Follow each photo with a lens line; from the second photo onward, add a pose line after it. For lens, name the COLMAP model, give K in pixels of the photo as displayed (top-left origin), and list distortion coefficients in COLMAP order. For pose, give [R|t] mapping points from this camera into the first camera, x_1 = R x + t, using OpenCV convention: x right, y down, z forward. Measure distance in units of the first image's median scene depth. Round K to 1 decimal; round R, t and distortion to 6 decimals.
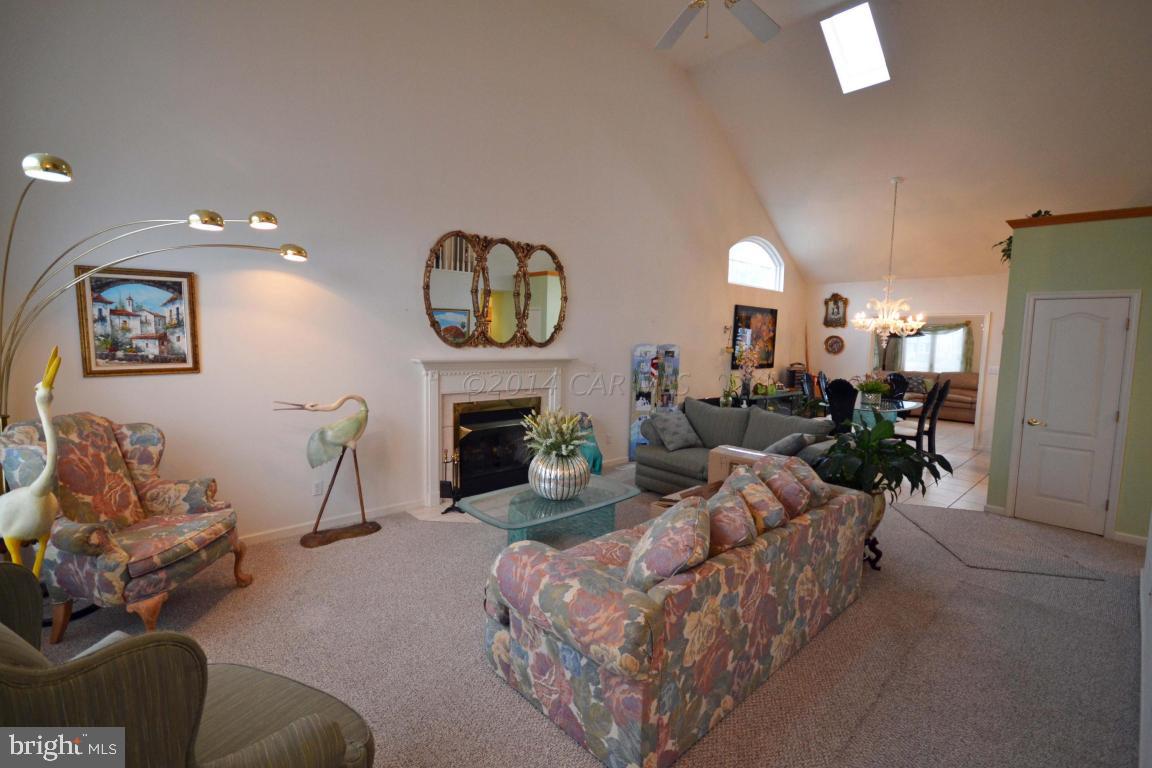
lens RADIAL K [[513.9, 0, 574.1], [0, 513.9, 378.5], [0, 0, 1]] dist [0.004825, -0.006680]
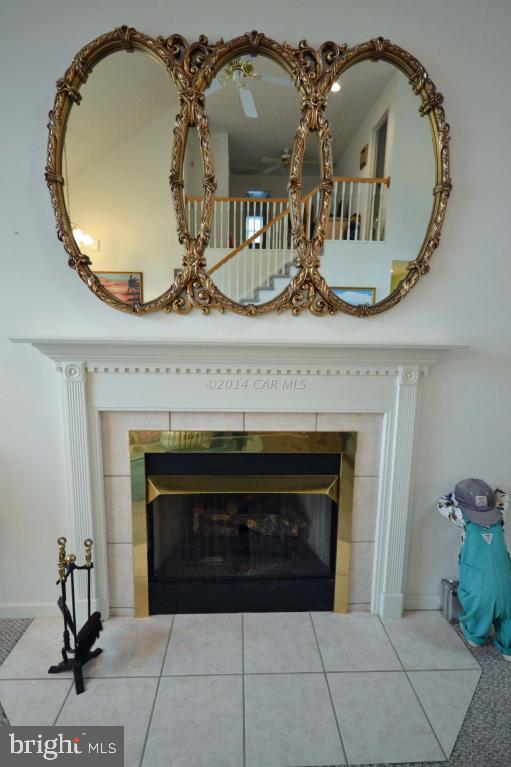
lens RADIAL K [[369.0, 0, 251.4], [0, 369.0, 383.2], [0, 0, 1]] dist [0.003663, -0.000246]
pose [[0.769733, 0.085054, -0.632675, 0.063150], [-0.049945, 0.996070, 0.073142, -0.024943], [0.636410, -0.024701, 0.770956, 0.741804]]
